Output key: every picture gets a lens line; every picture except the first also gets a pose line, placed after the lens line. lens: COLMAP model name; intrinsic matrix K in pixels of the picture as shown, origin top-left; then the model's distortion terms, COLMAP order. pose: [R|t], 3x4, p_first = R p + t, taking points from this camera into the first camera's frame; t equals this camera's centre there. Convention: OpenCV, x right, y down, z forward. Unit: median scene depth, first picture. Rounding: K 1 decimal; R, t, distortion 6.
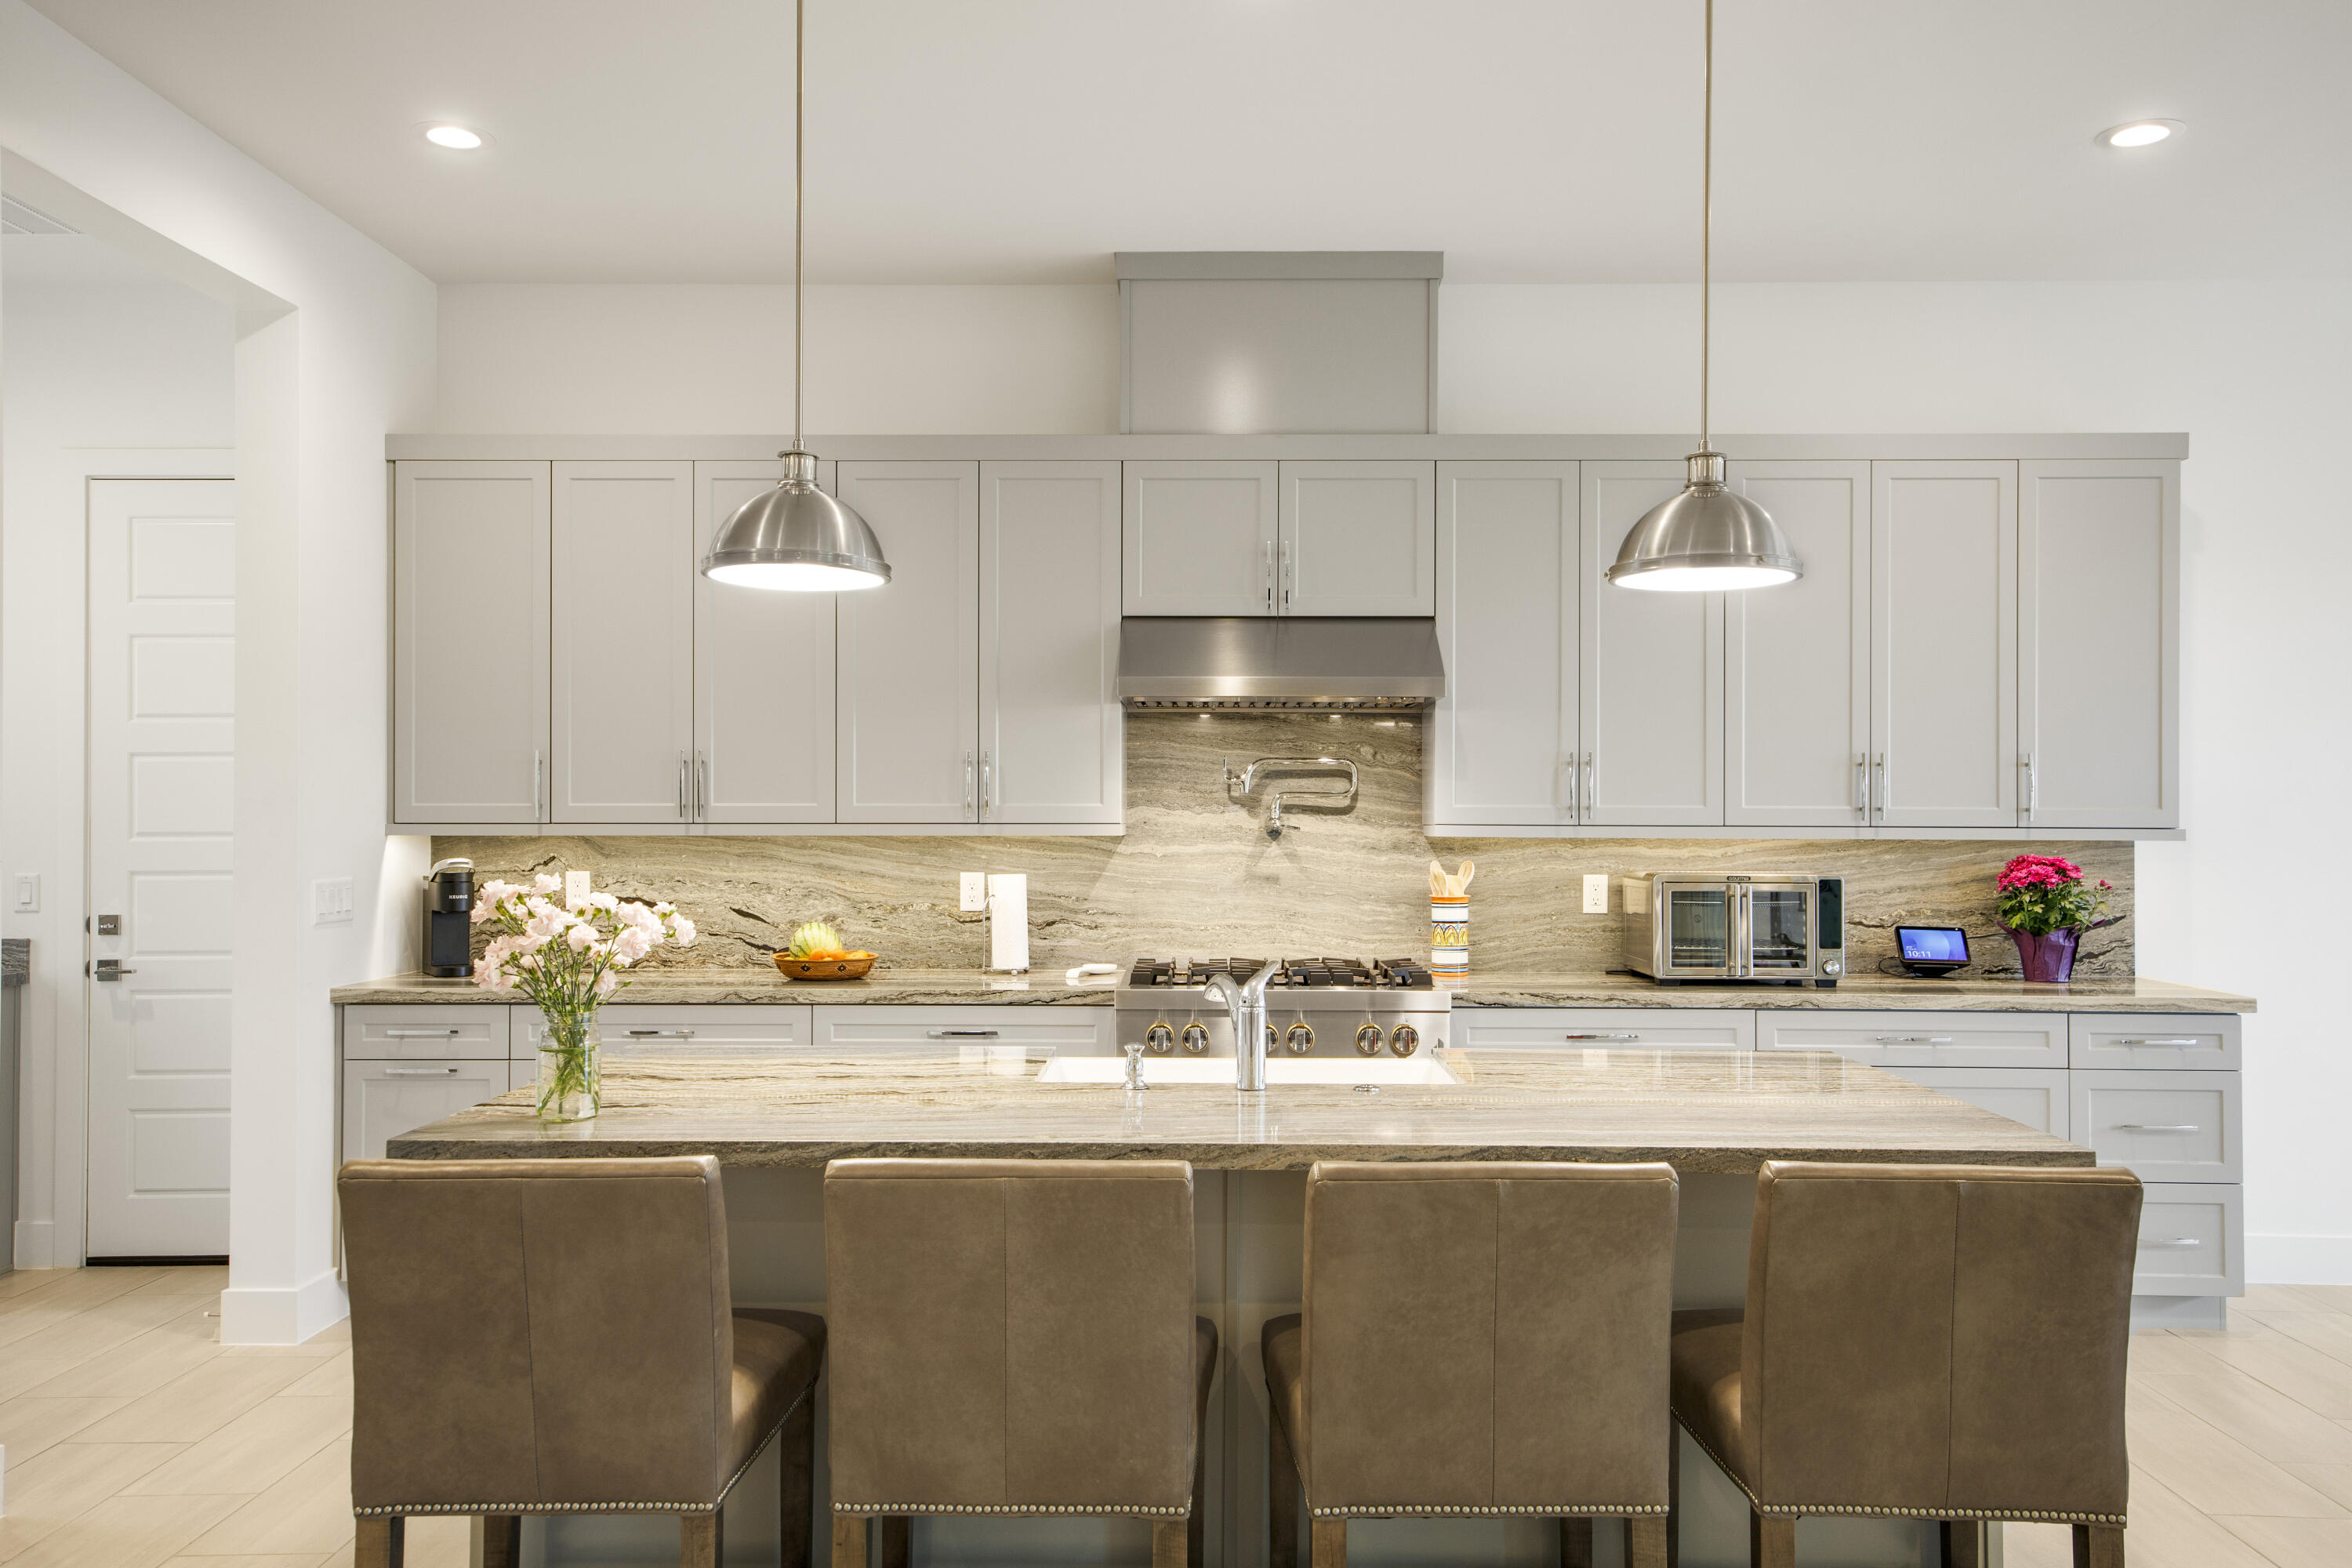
lens RADIAL K [[1841.0, 0, 1228.0], [0, 1841.0, 790.2], [0, 0, 1]] dist [0.023755, 0.011149]
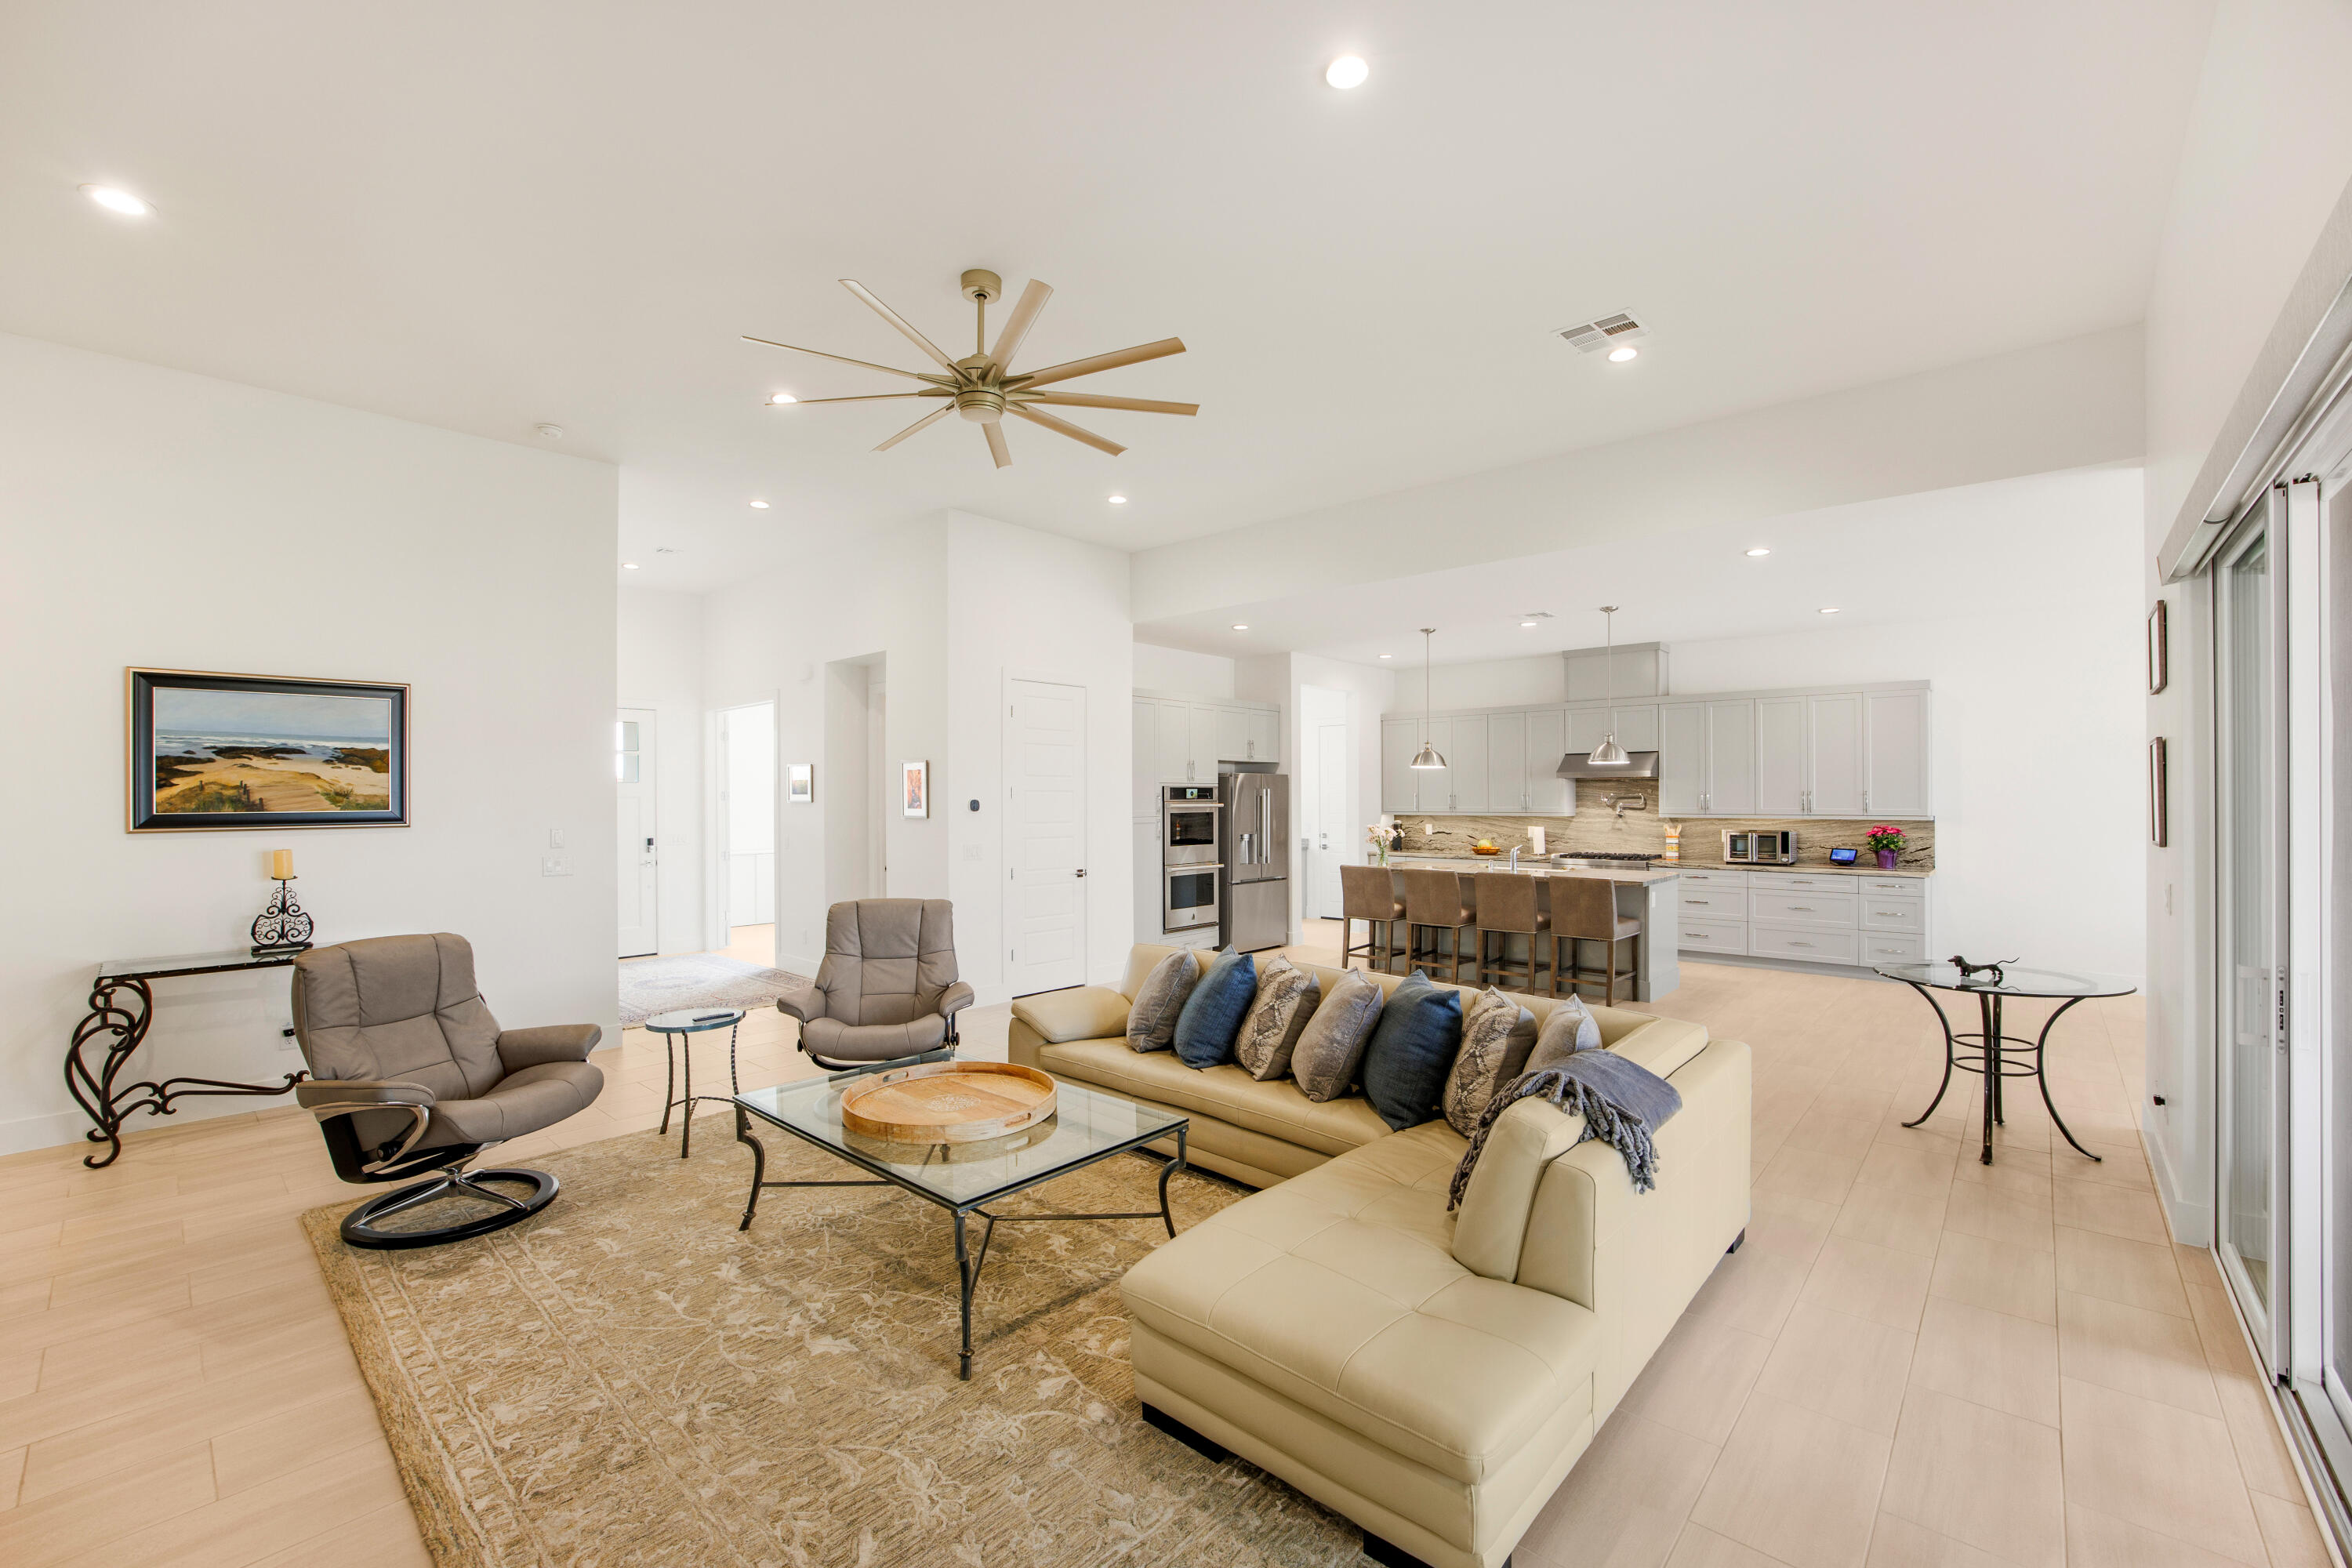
lens RADIAL K [[968.2, 0, 1188.1], [0, 968.2, 797.4], [0, 0, 1]] dist [-0.019390, 0.002774]
pose [[0.759700, -0.005889, -0.650248, 0.579933], [0.012944, 0.999898, 0.006067, -0.031127], [0.650145, -0.013026, 0.759698, -0.849657]]
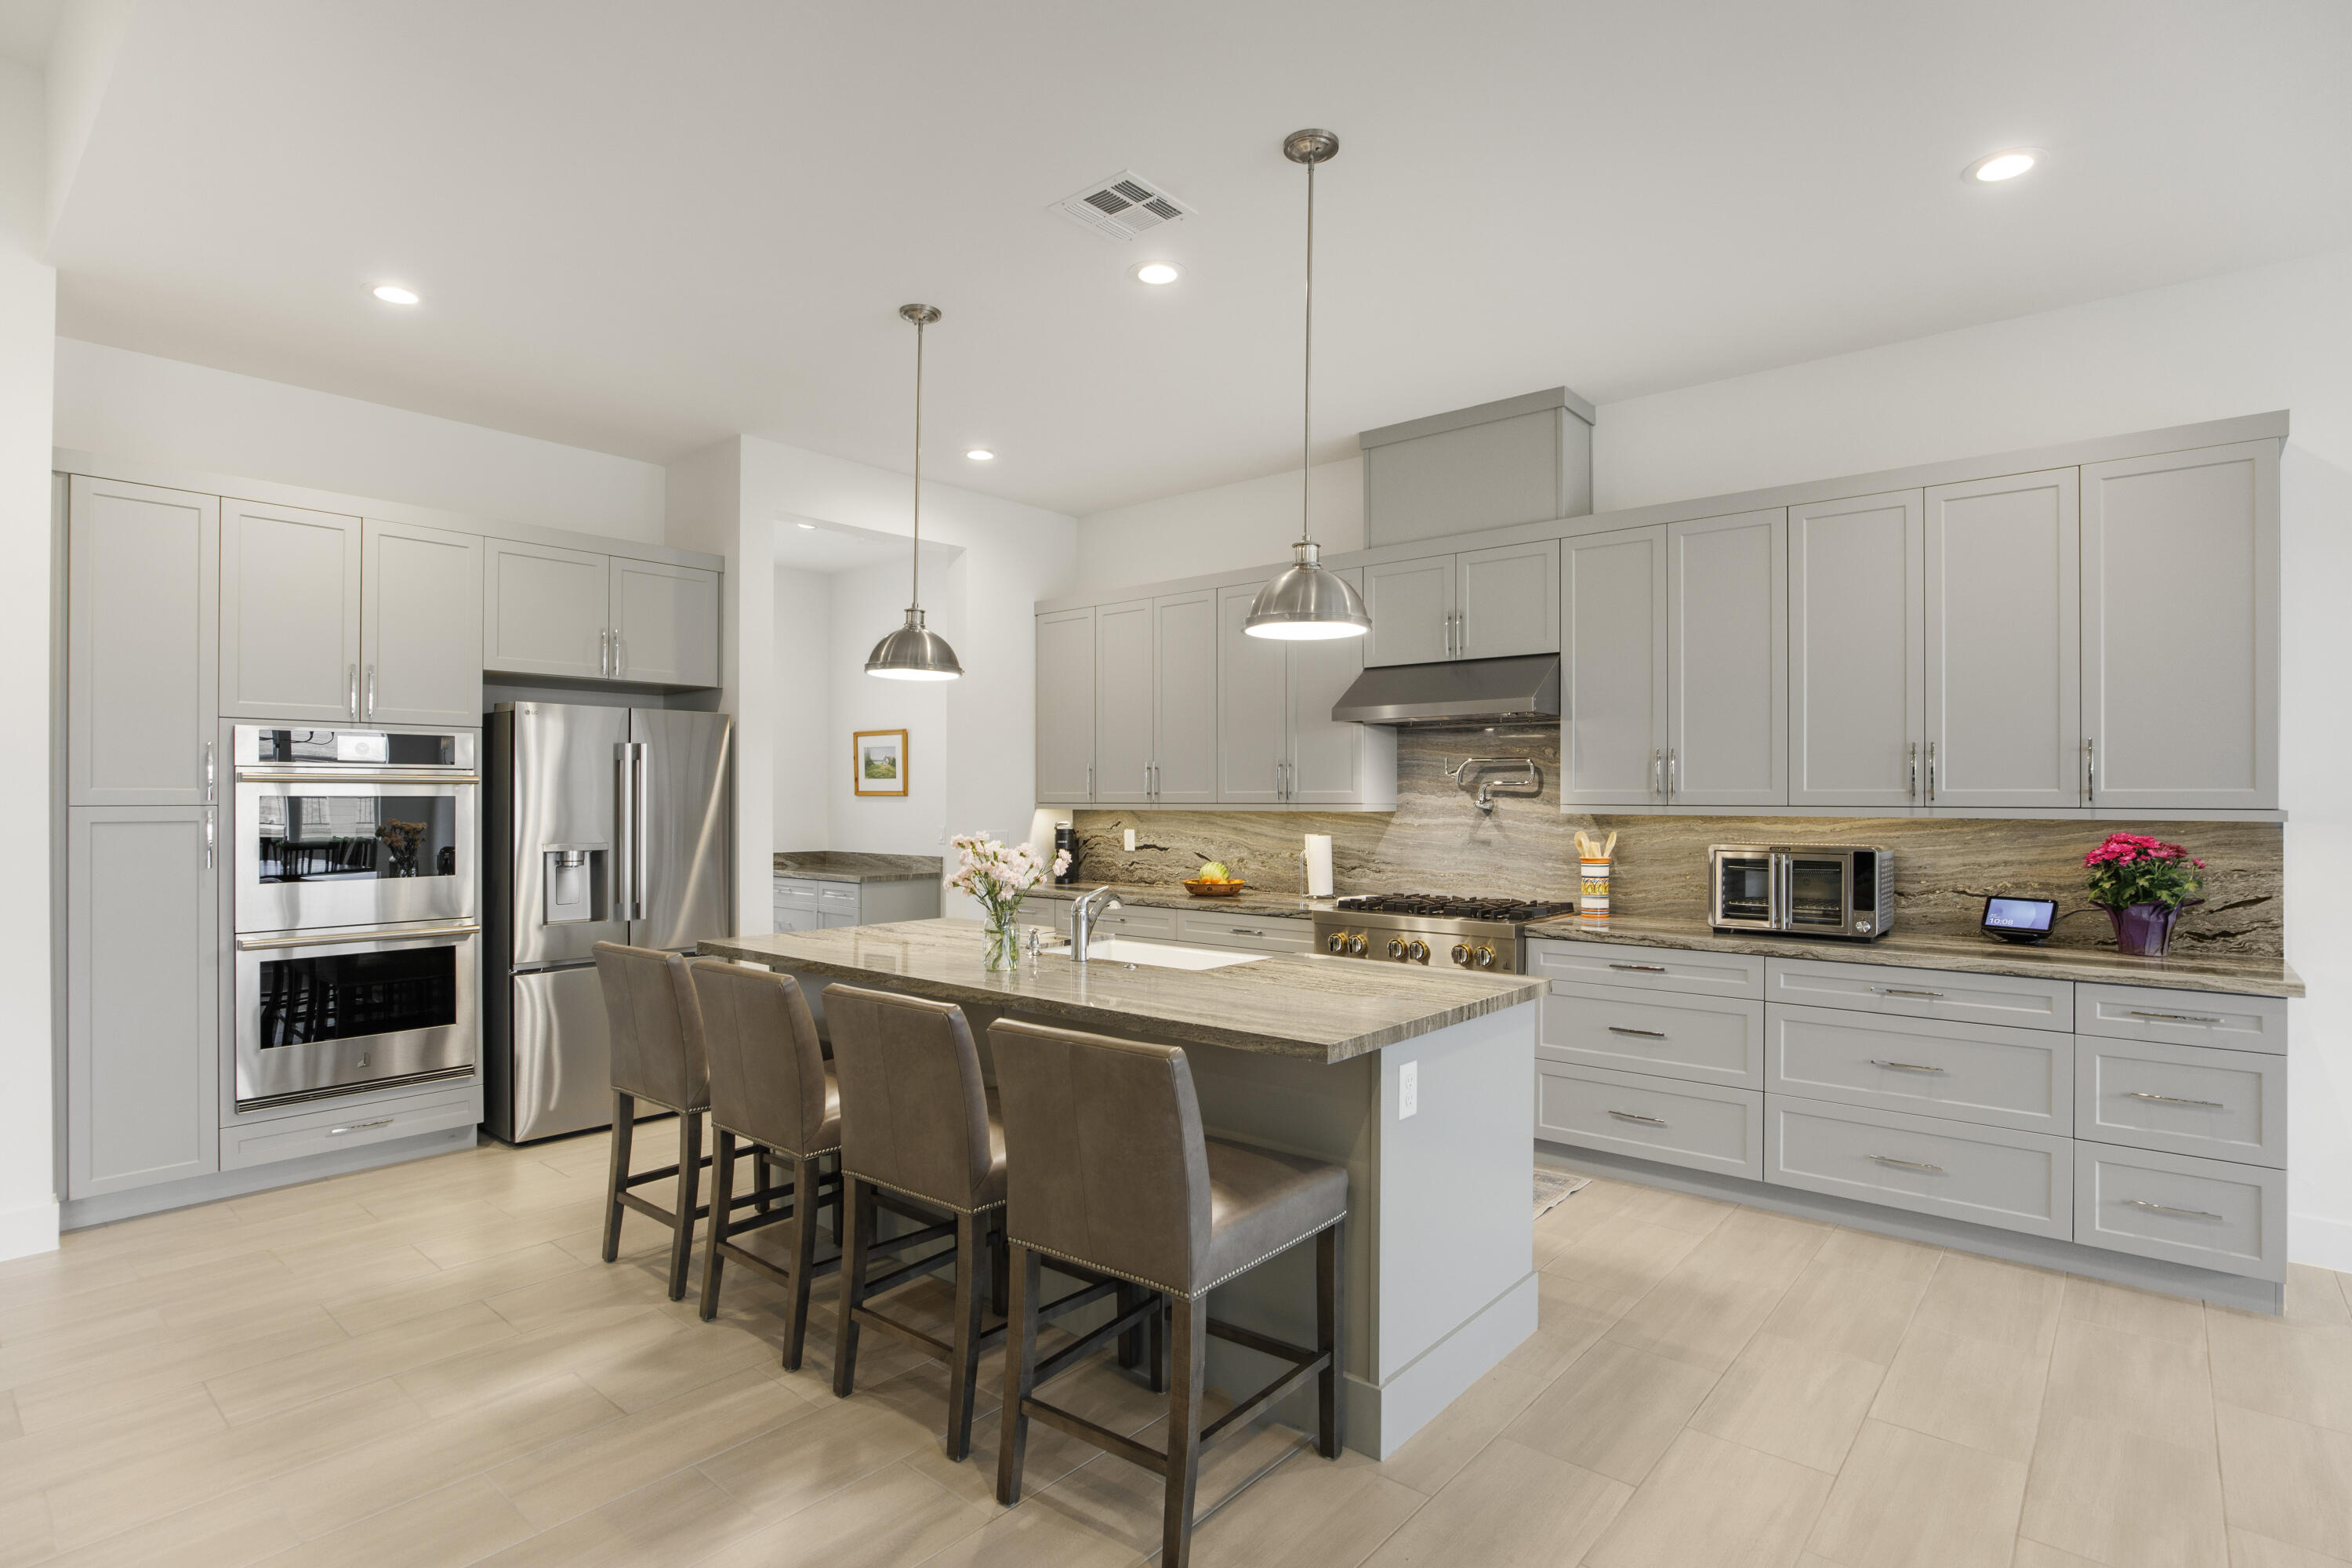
lens RADIAL K [[1188.3, 0, 1157.9], [0, 1188.3, 790.4], [0, 0, 1]] dist [-0.018321, 0.002097]
pose [[0.765745, -0.005807, -0.643119, 0.435577], [0.009329, 0.999954, 0.002079, 0.003420], [0.643077, -0.007591, 0.765764, 0.129118]]
